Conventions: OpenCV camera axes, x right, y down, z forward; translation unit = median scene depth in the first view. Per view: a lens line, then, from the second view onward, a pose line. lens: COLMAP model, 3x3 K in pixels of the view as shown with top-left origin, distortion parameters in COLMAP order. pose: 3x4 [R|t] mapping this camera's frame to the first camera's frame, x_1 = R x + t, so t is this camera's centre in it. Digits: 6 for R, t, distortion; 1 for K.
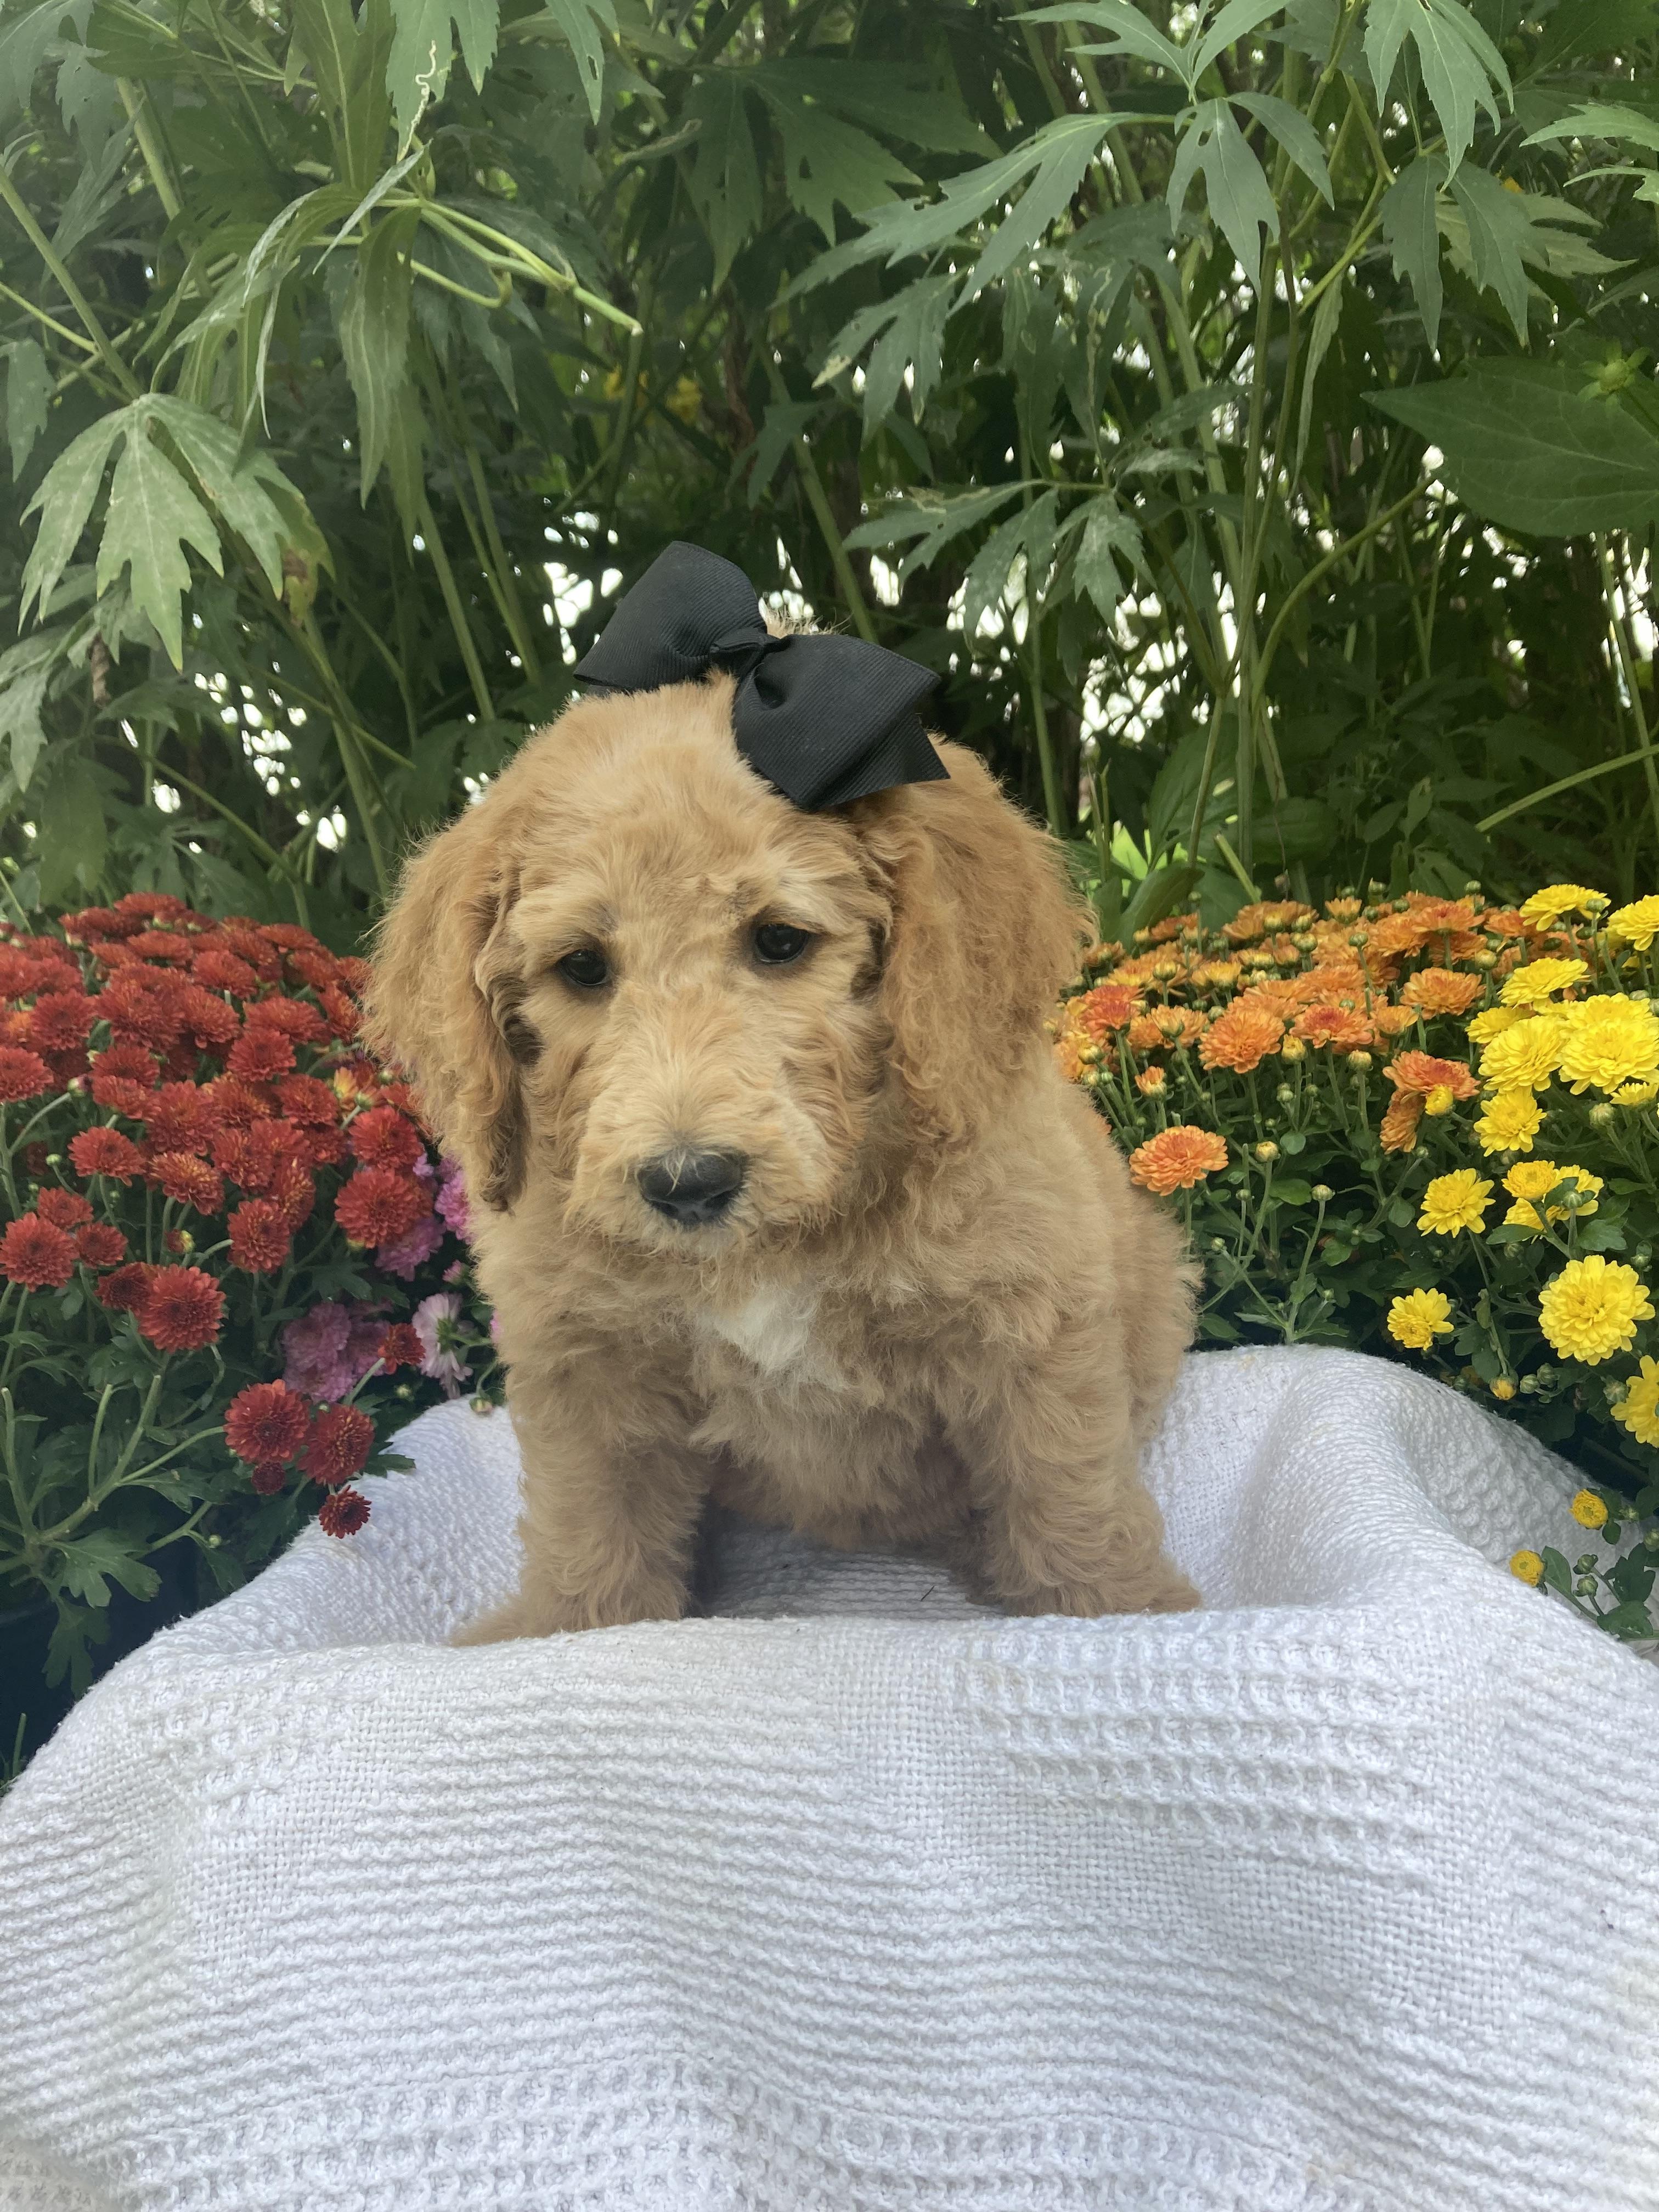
lens RADIAL K [[1838.9, 0, 821.5], [0, 1838.9, 1071.3], [0, 0, 1]] dist [0.153546, -0.176809]
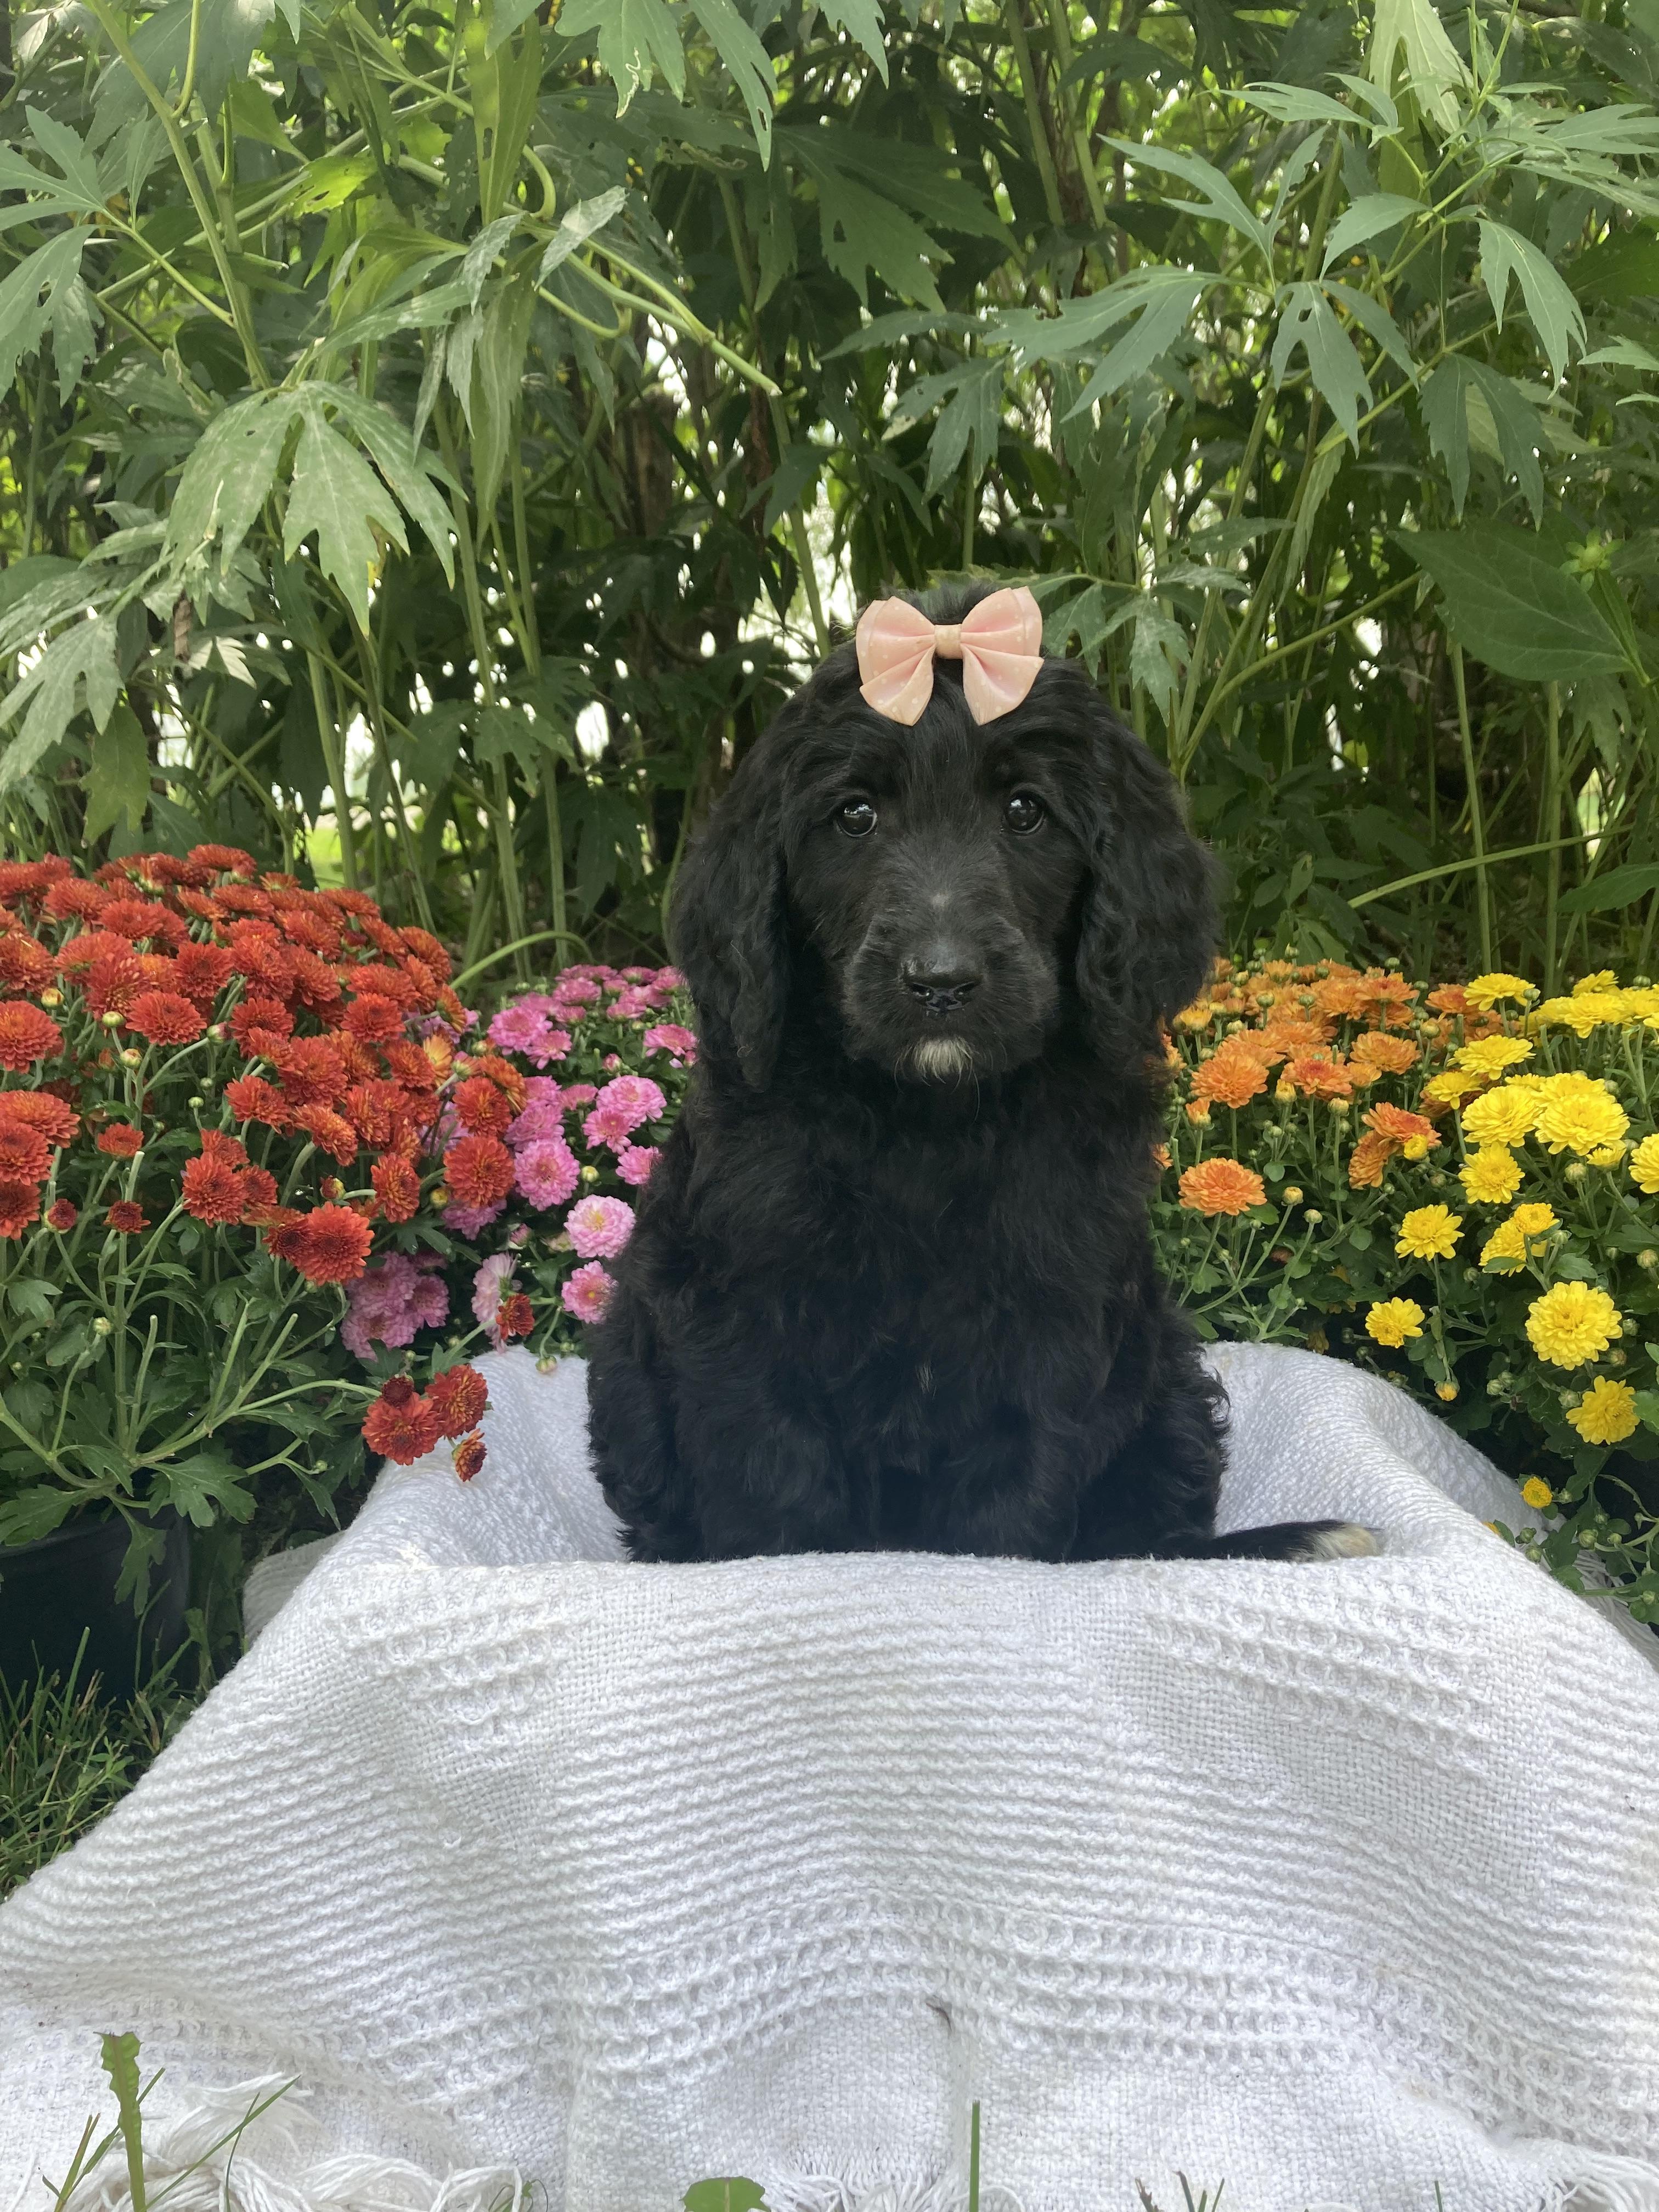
lens RADIAL K [[1838.9, 0, 821.5], [0, 1838.9, 1071.3], [0, 0, 1]] dist [0.153546, -0.176809]
pose [[0.975674, 0.083519, 0.202693, -0.280539], [-0.085420, 0.996345, 0.000636, -0.001101], [-0.201899, -0.017935, 0.979242, -0.091192]]
